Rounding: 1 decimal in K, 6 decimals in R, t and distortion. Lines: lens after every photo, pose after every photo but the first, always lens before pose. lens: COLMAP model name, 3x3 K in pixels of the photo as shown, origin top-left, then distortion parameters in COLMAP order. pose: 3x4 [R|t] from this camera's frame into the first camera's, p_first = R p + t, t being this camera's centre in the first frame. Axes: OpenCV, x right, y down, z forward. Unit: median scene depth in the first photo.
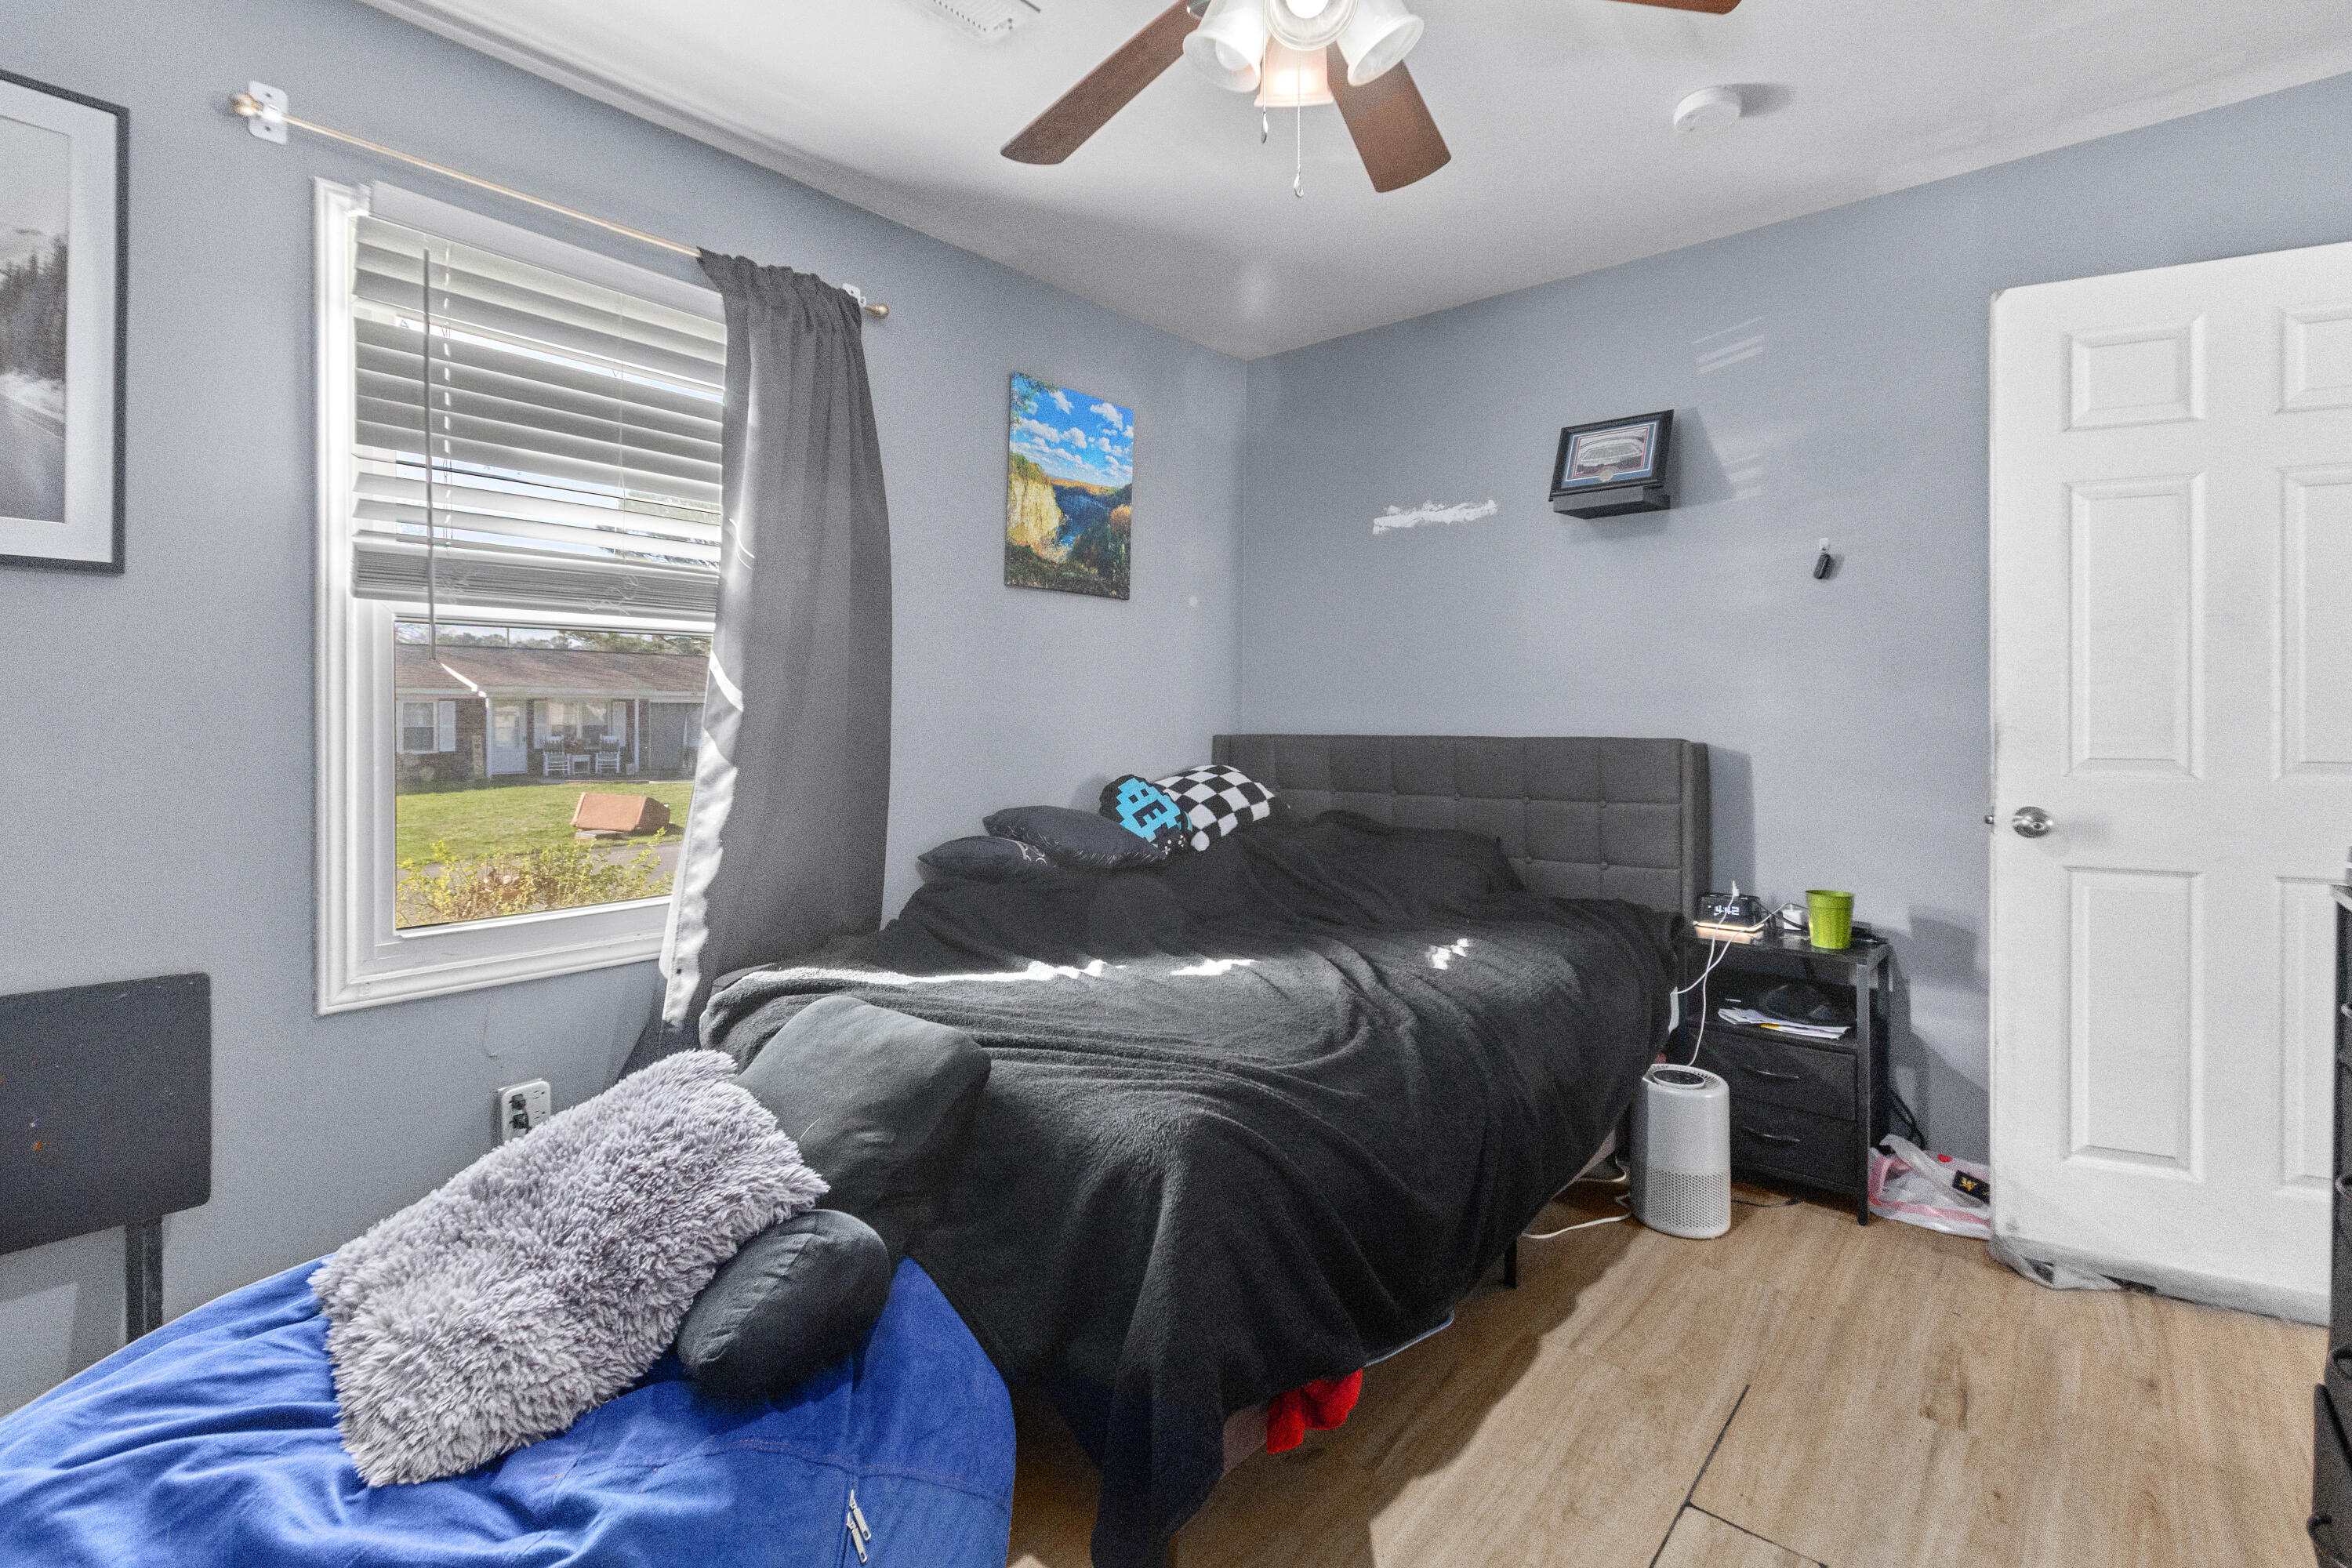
lens RADIAL K [[1097.4, 0, 1173.5], [0, 1097.4, 712.8], [0, 0, 1]] dist [0.003317, 0.000510]
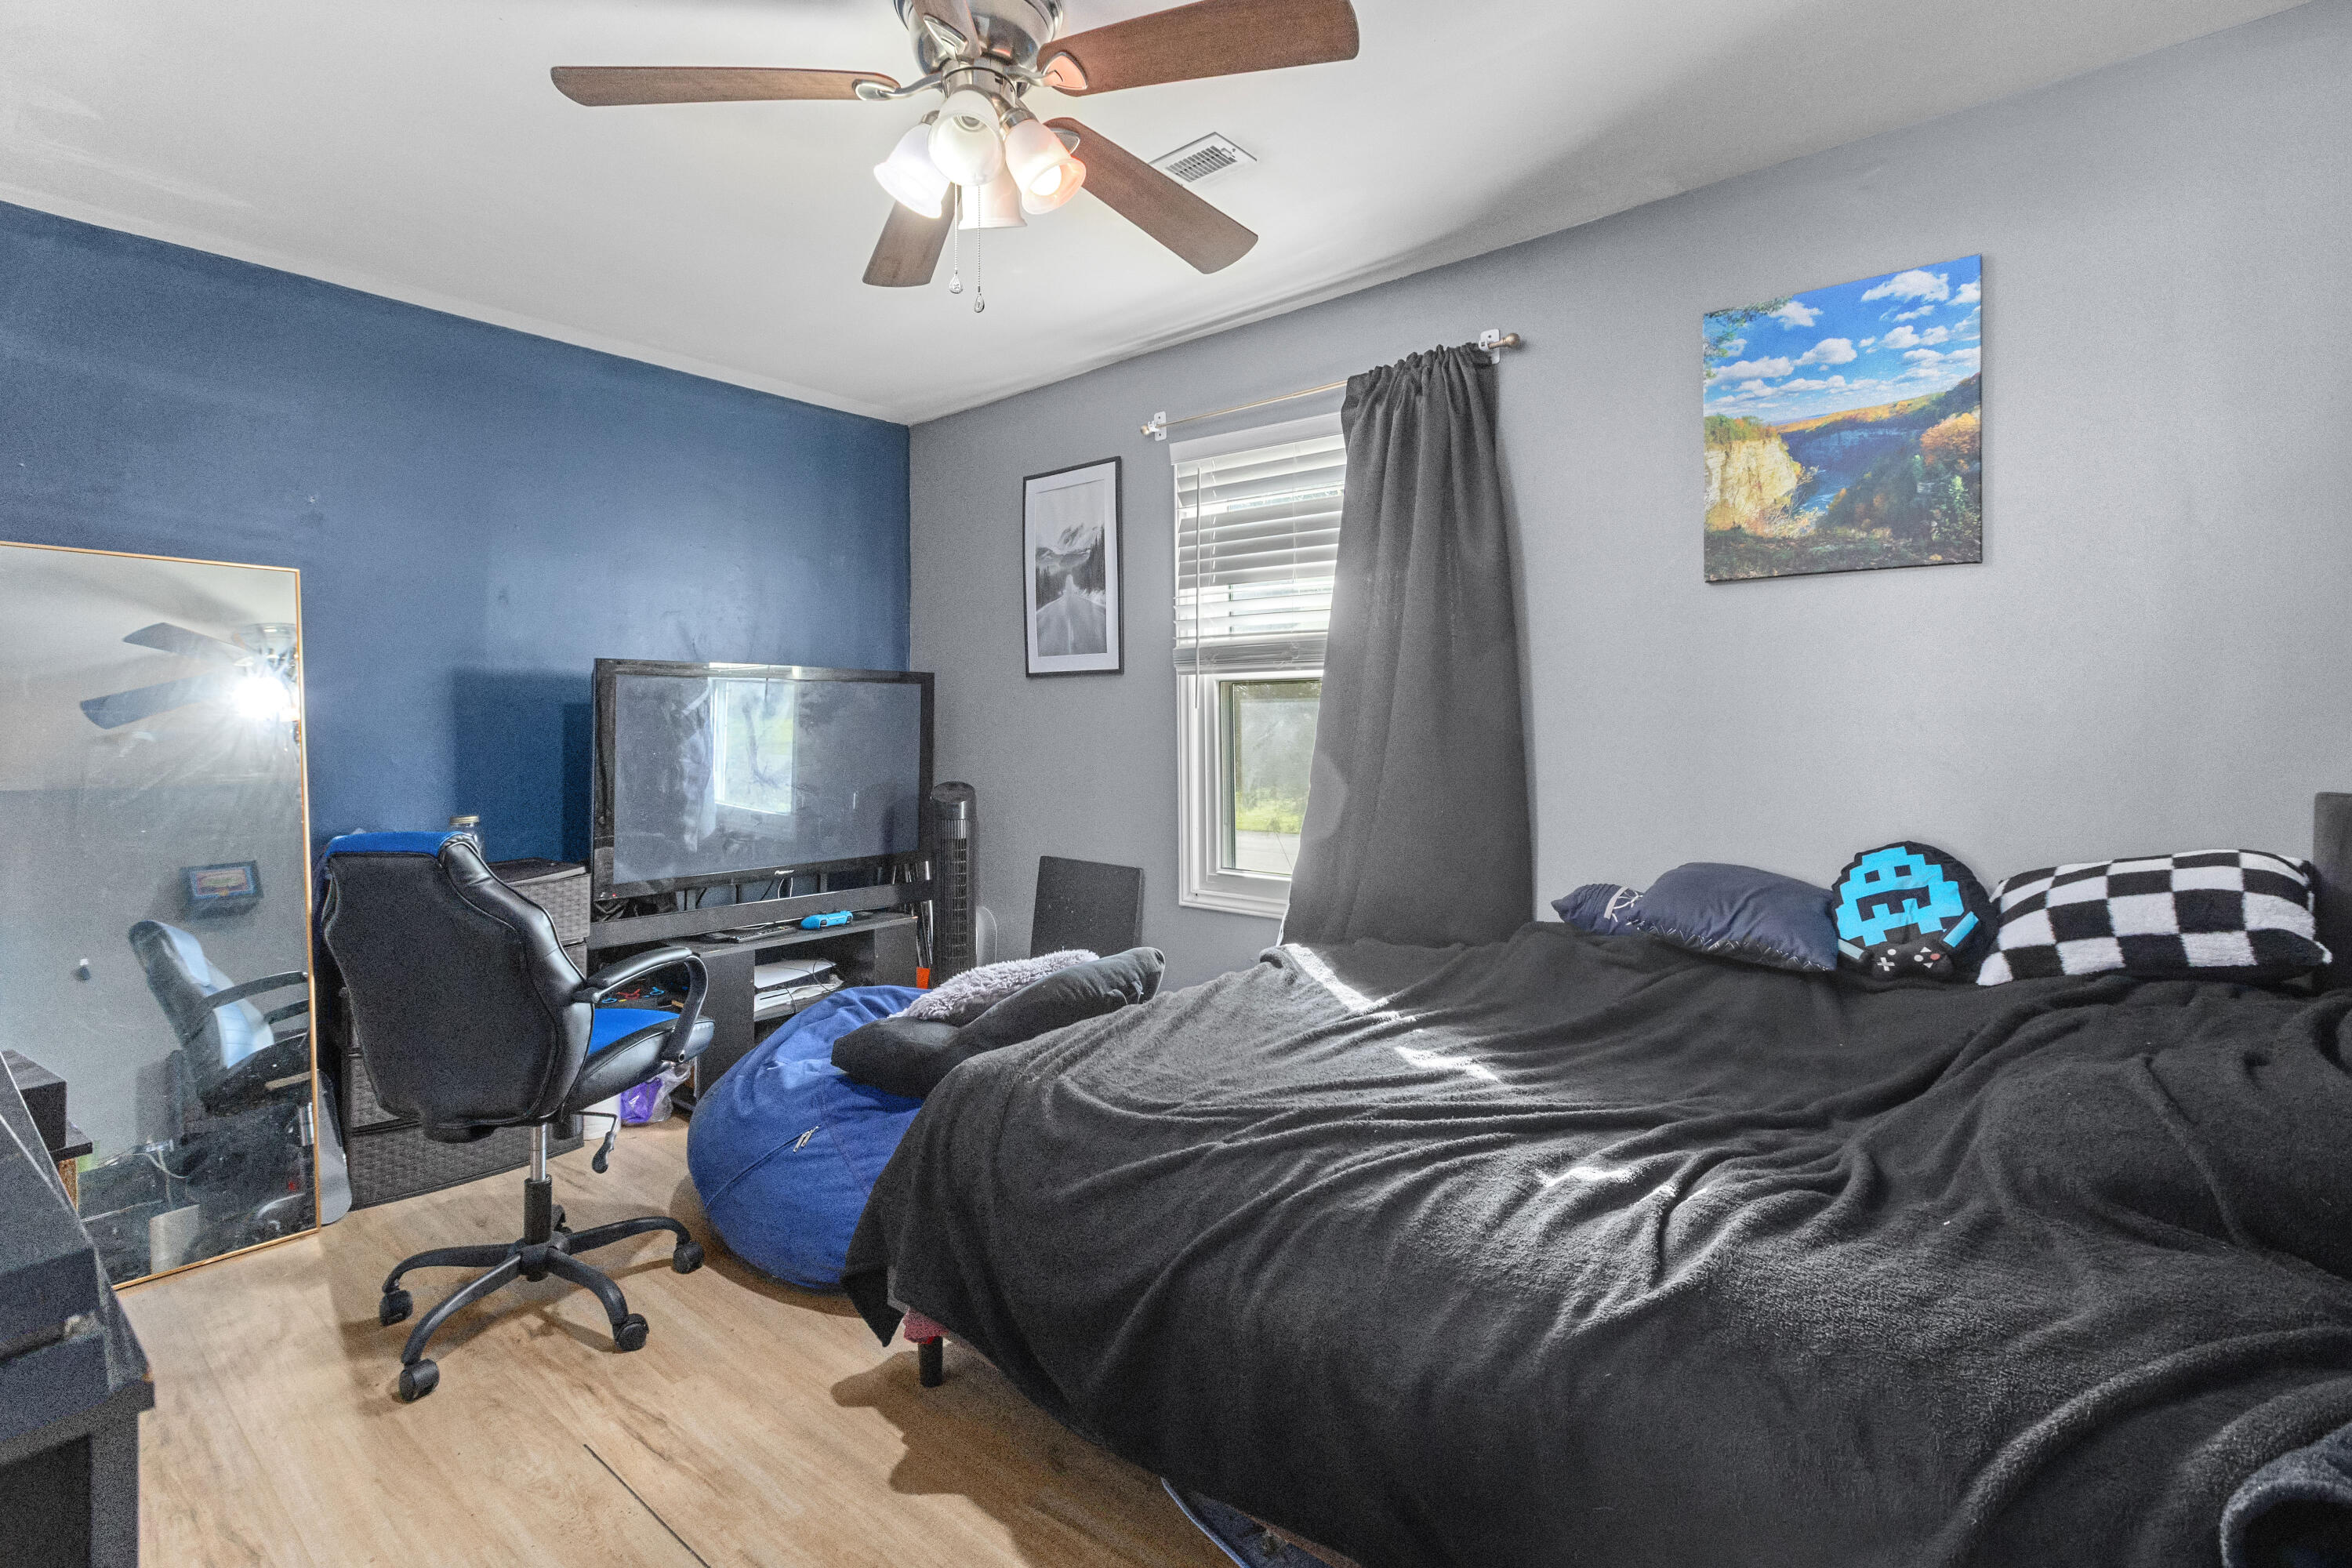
lens RADIAL K [[1097.4, 0, 1173.5], [0, 1097.4, 712.8], [0, 0, 1]] dist [0.003317, 0.000510]
pose [[0.001143, -0.014214, -0.999898, 0.628379], [0.002189, 0.999897, -0.014211, -0.010996], [0.999997, -0.002172, 0.001174, 0.593179]]
